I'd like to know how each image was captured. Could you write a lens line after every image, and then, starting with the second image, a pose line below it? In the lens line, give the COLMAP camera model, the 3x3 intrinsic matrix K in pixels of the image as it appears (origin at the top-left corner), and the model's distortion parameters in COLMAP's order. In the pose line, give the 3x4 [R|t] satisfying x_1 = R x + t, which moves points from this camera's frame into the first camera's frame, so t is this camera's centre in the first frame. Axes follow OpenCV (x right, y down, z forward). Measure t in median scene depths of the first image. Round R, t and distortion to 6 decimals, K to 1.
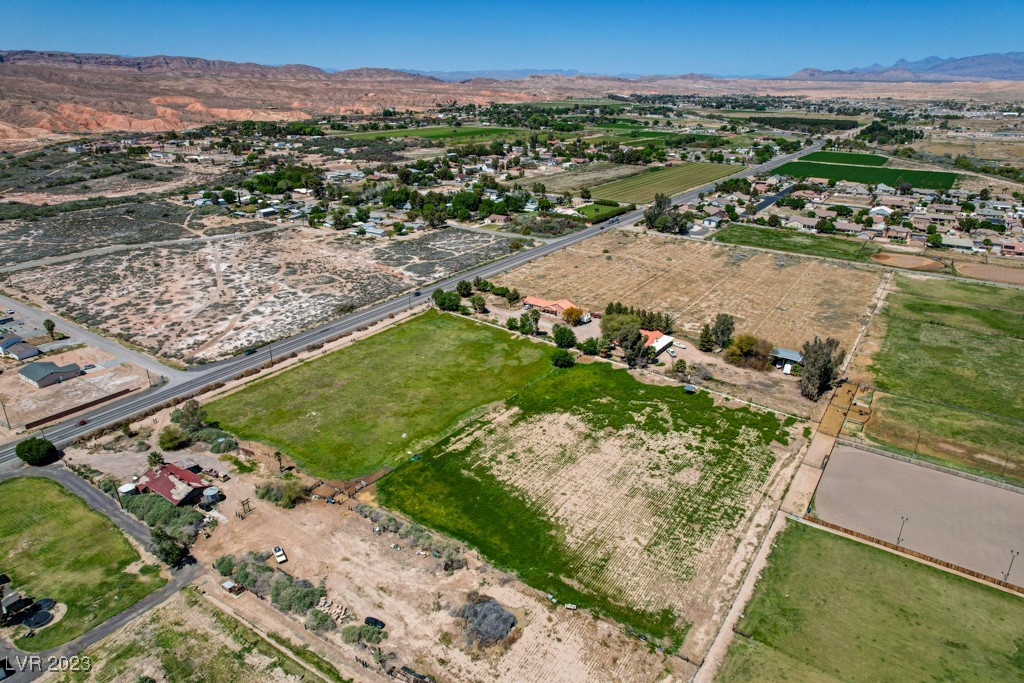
lens RADIAL K [[652.4, 0, 509.8], [0, 652.4, 346.4], [0, 0, 1]] dist [-0.068969, 0.071044]
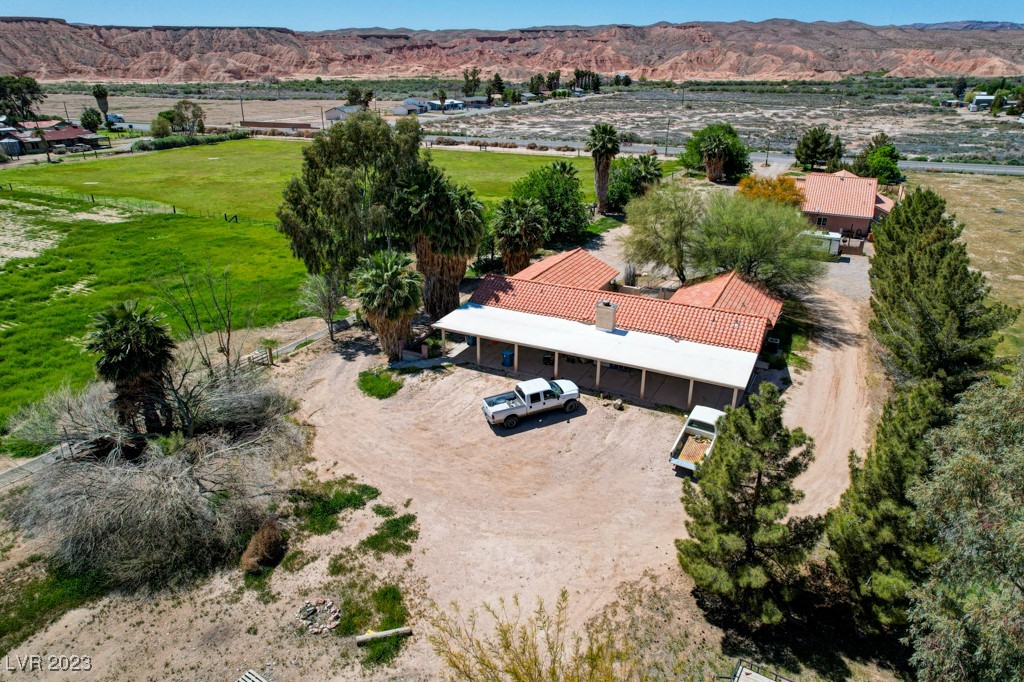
lens RADIAL K [[652.4, 0, 511.8], [0, 652.4, 341.2], [0, 0, 1]] dist [-0.068969, 0.071044]
pose [[0.157215, 0.380829, -0.911182, 0.324913], [-0.376249, 0.876167, 0.301277, -0.038635], [0.913083, 0.295466, 0.281033, 0.821330]]
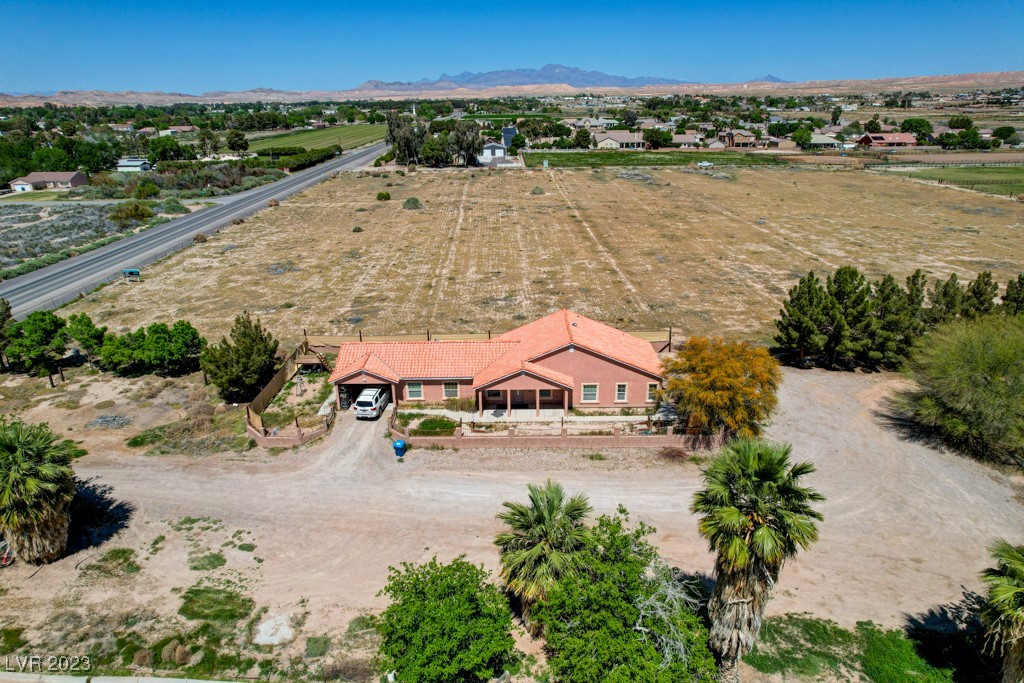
lens RADIAL K [[652.4, 0, 512.4], [0, 652.4, 345.6], [0, 0, 1]] dist [-0.068969, 0.071044]
pose [[0.819389, -0.224083, 0.527626, -0.028665], [0.237808, 0.970368, 0.042807, -0.074943], [-0.521584, 0.090398, 0.848398, 0.857694]]
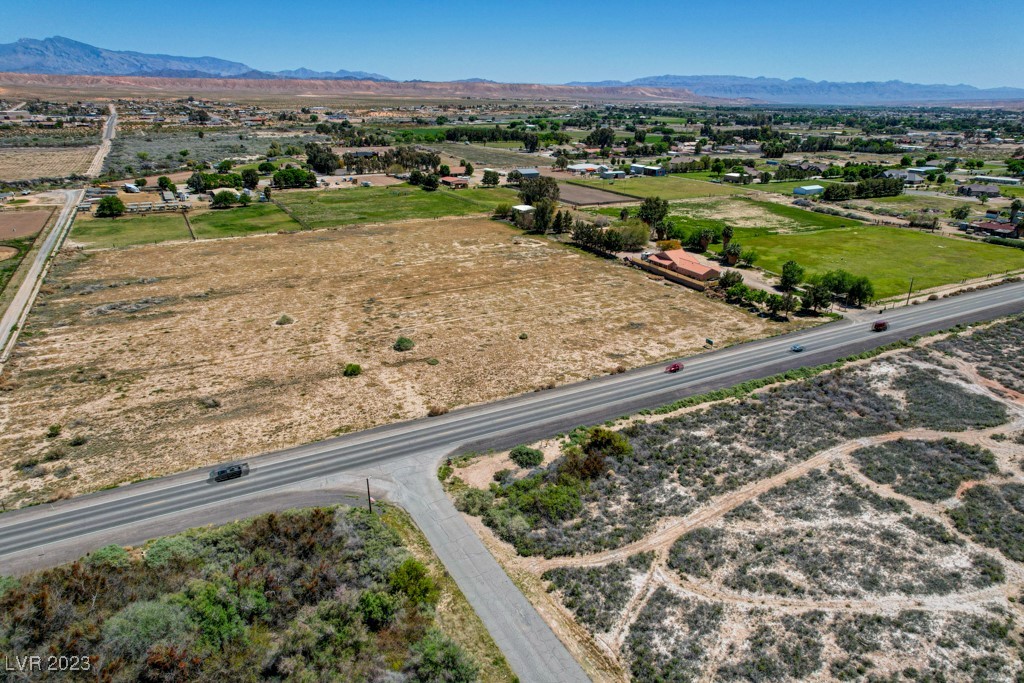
lens RADIAL K [[652.4, 0, 511.5], [0, 652.4, 342.7], [0, 0, 1]] dist [-0.068969, 0.071044]
pose [[-0.889663, -0.183255, 0.418230, -0.082776], [0.154757, 0.740711, 0.653756, -0.495658], [-0.429592, 0.646347, -0.630624, 1.602538]]
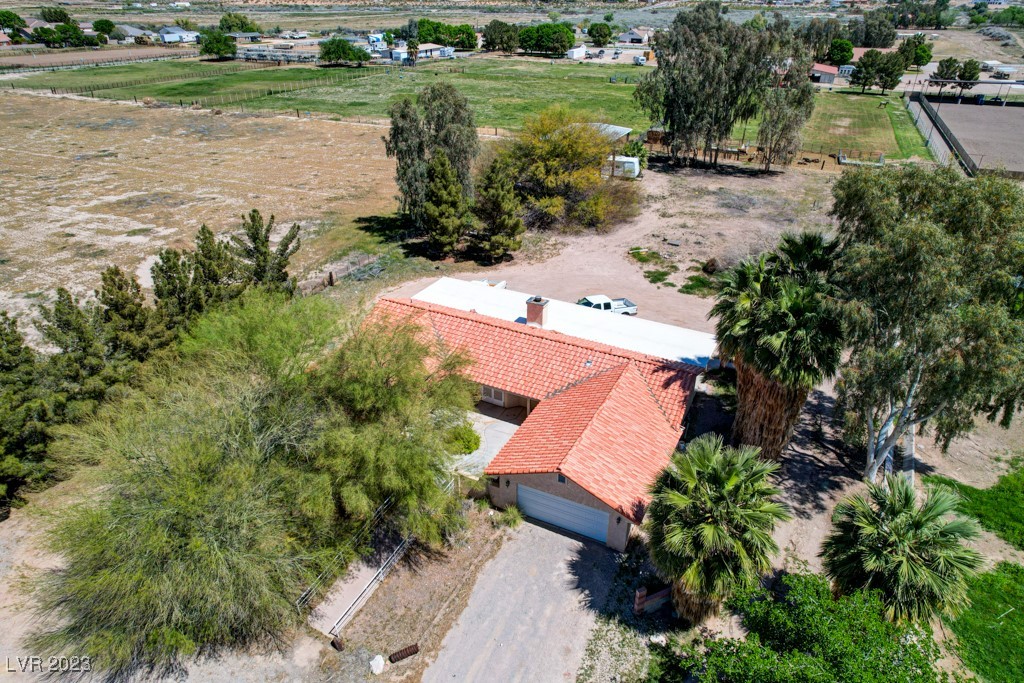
lens RADIAL K [[652.4, 0, 512.6], [0, 652.4, 343.4], [0, 0, 1]] dist [-0.068969, 0.071044]
pose [[-0.172300, -0.487265, 0.856087, 0.077132], [0.371203, 0.772897, 0.514625, -0.076413], [-0.912426, 0.406452, 0.047704, 0.878899]]
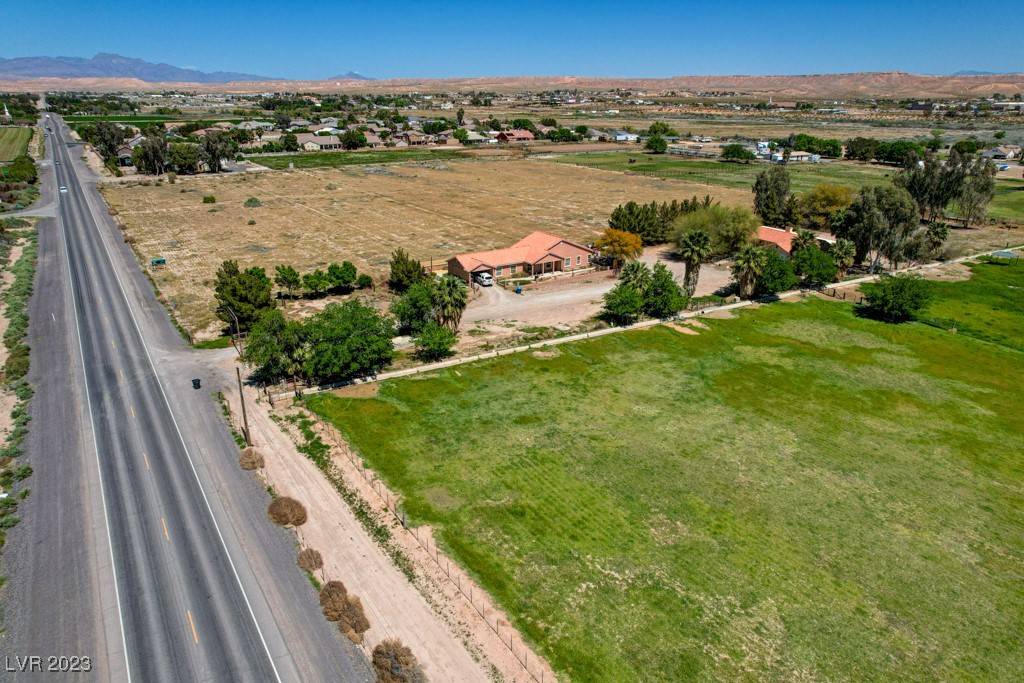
lens RADIAL K [[652.4, 0, 512.1], [0, 652.4, 345.8], [0, 0, 1]] dist [-0.068969, 0.071044]
pose [[0.369647, -0.347646, 0.861686, -0.287861], [0.354092, 0.910096, 0.215277, -0.100462], [-0.859057, 0.225540, 0.459513, 0.855068]]
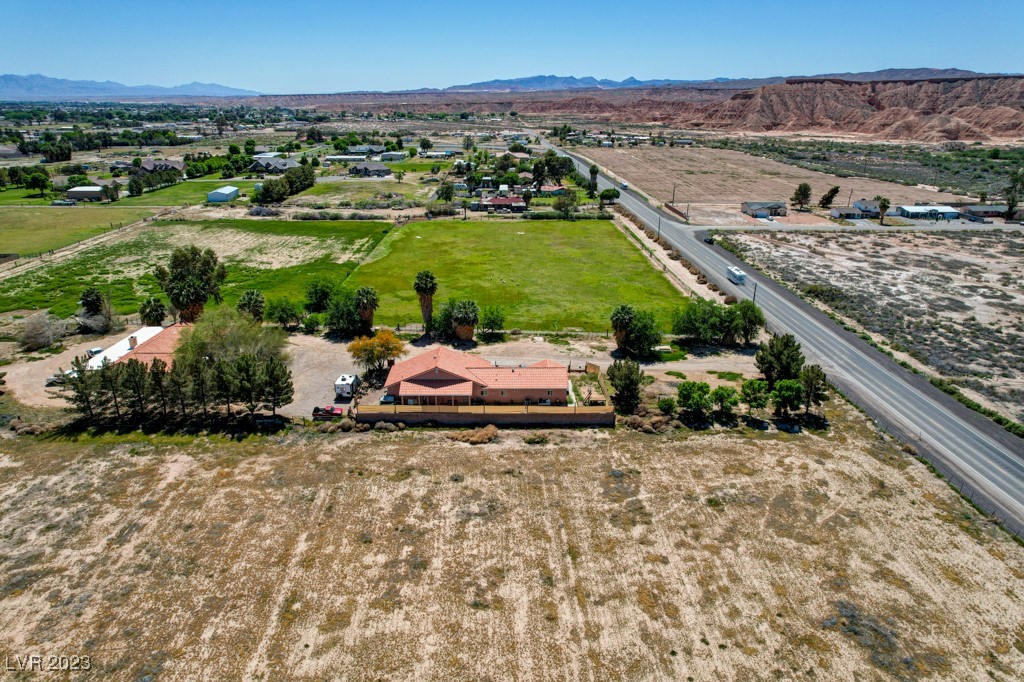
lens RADIAL K [[652.4, 0, 512.0], [0, 652.4, 343.5], [0, 0, 1]] dist [-0.068969, 0.071044]
pose [[-0.807154, 0.194280, -0.557456, 0.226921], [-0.239120, 0.755766, 0.609622, -0.277755], [0.539744, 0.625358, -0.563563, 1.195619]]
